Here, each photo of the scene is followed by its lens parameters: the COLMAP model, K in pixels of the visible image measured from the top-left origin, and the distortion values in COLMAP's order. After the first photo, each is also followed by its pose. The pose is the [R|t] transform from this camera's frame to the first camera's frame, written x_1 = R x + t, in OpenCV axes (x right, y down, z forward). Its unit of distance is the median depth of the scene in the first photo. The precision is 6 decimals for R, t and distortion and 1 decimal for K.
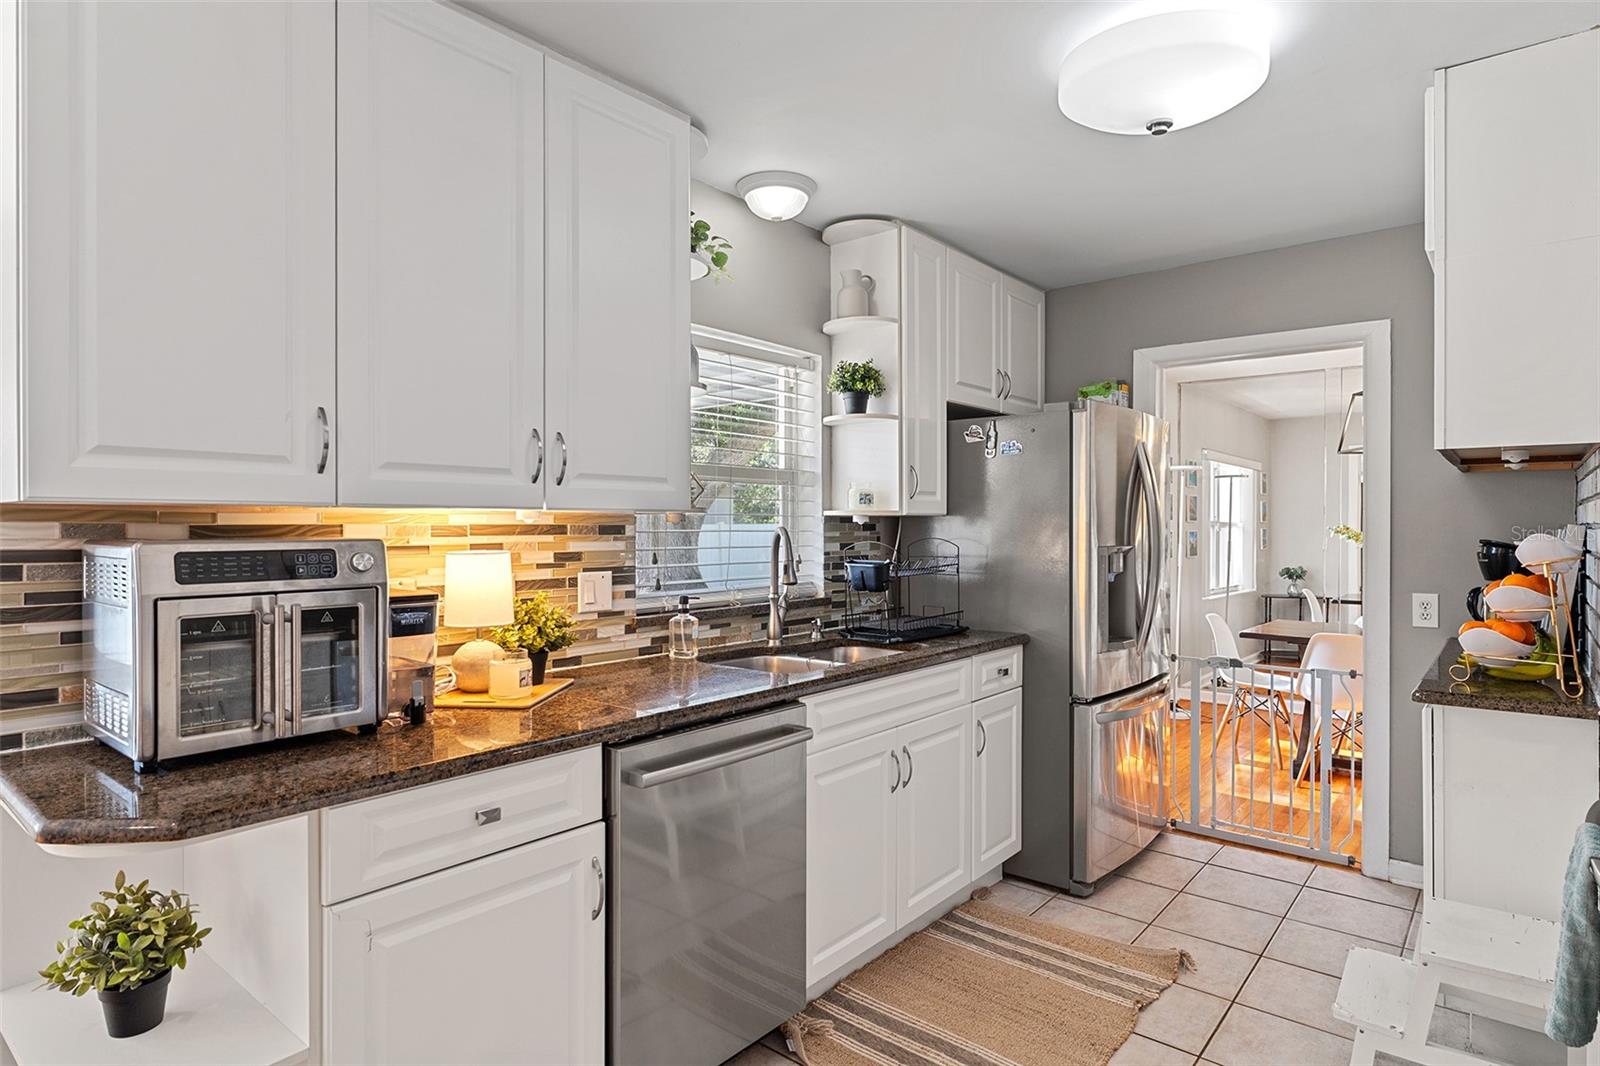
lens RADIAL K [[876.3, 0, 800.0], [0, 876.3, 533.0], [0, 0, 1]] dist [-0.005975, -0.000548]
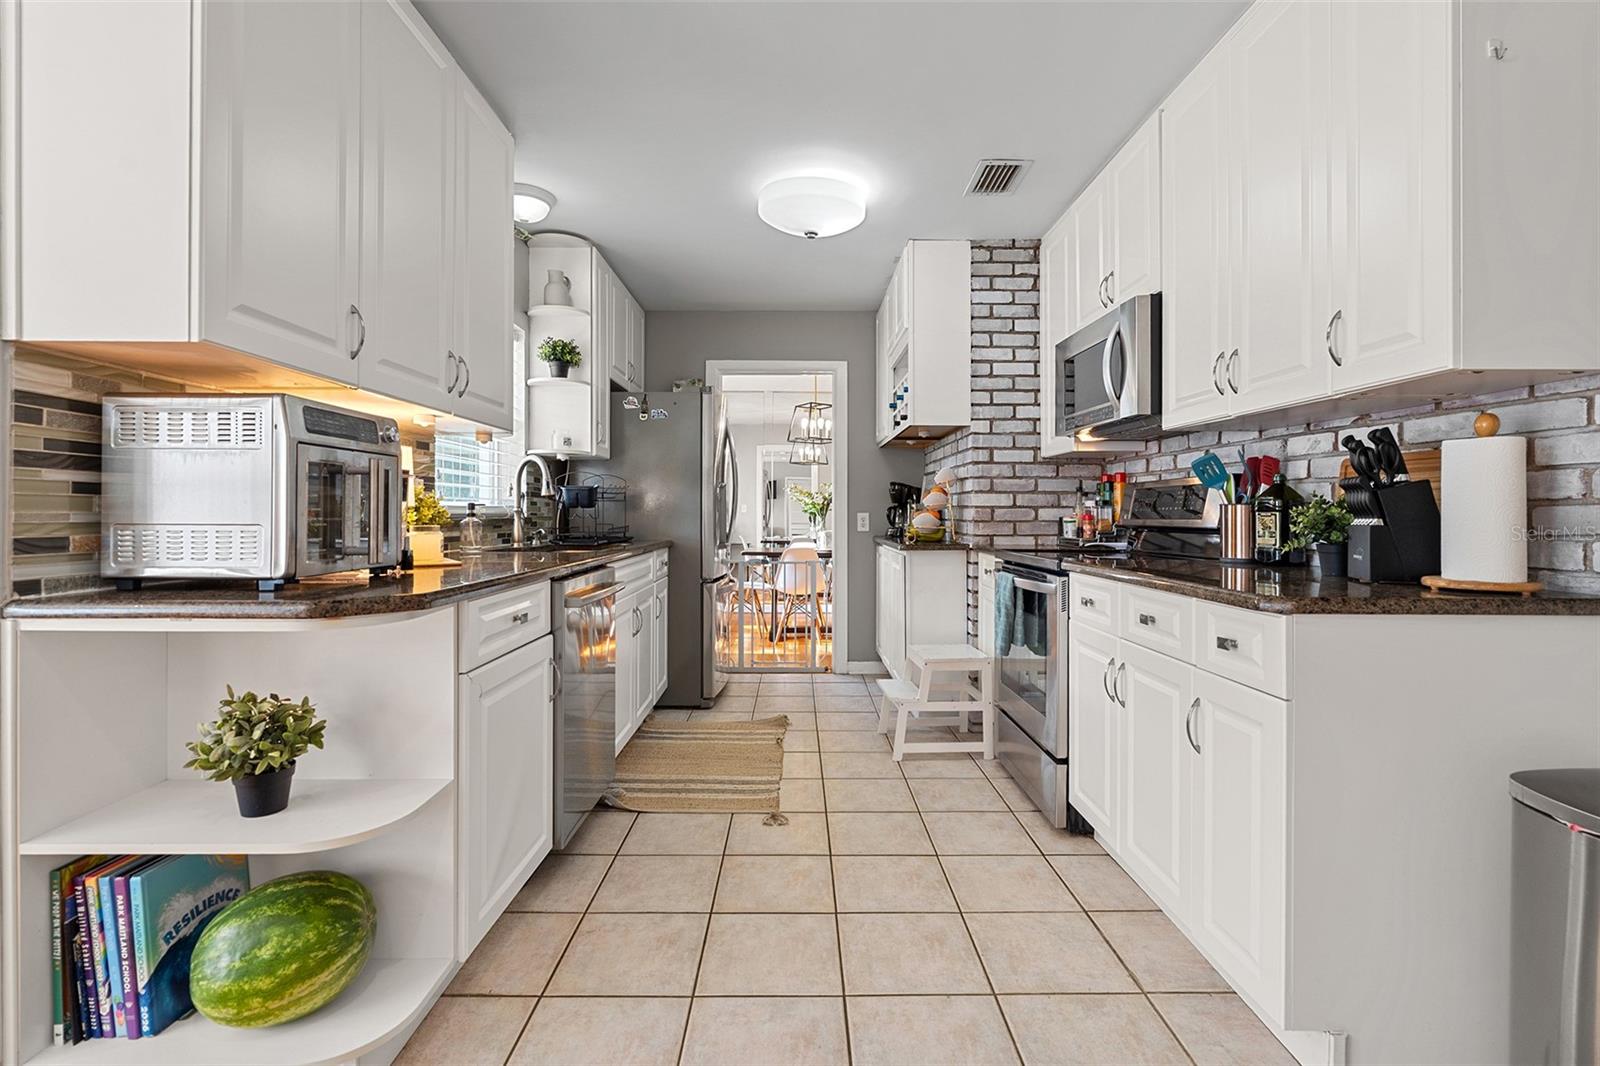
lens RADIAL K [[728.2, 0, 802.9], [0, 728.2, 511.5], [0, 0, 1]] dist [0.000369, 0.000484]
pose [[0.764588, 0.001501, 0.644517, -0.393144], [0.005216, 0.999950, -0.008516, 0.084395], [-0.644498, 0.009872, 0.764542, -0.095455]]
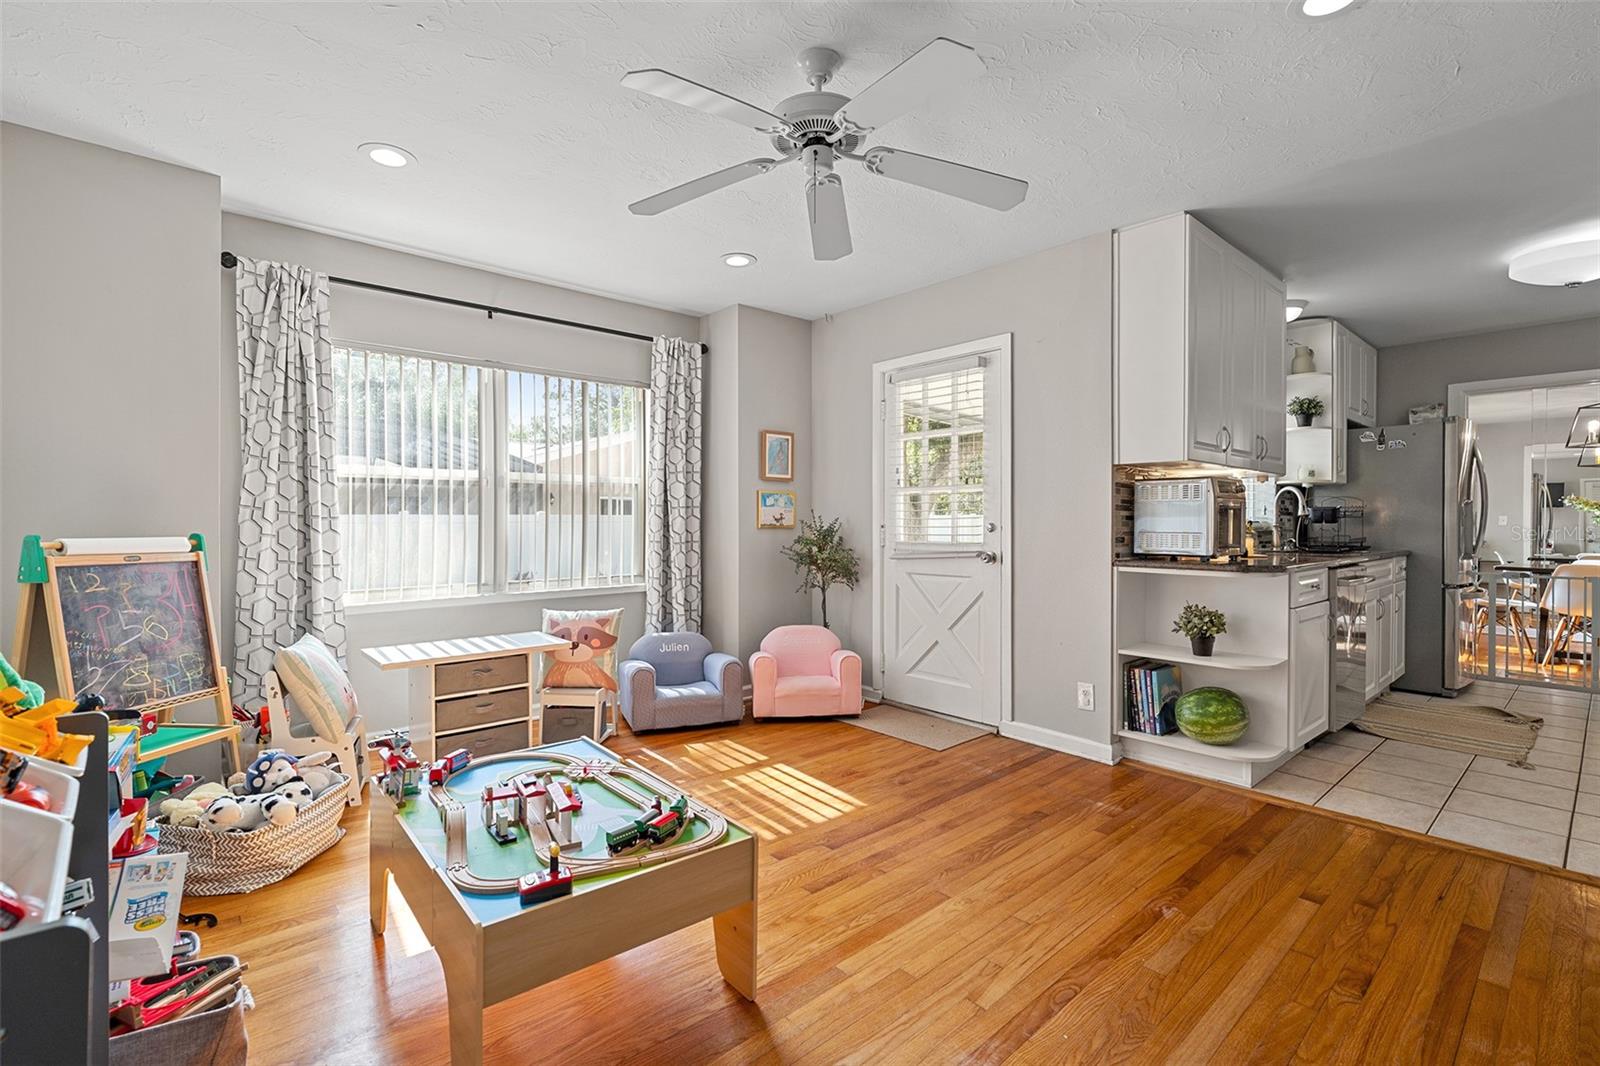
lens RADIAL K [[722.7, 0, 807.8], [0, 722.7, 522.4], [0, 0, 1]] dist [-0.001883, 0.000736]
pose [[0.988335, 0.003101, -0.152262, -0.765466], [-0.004192, 0.999968, -0.006841, 0.080683], [0.152236, 0.007399, 0.988317, -0.660494]]
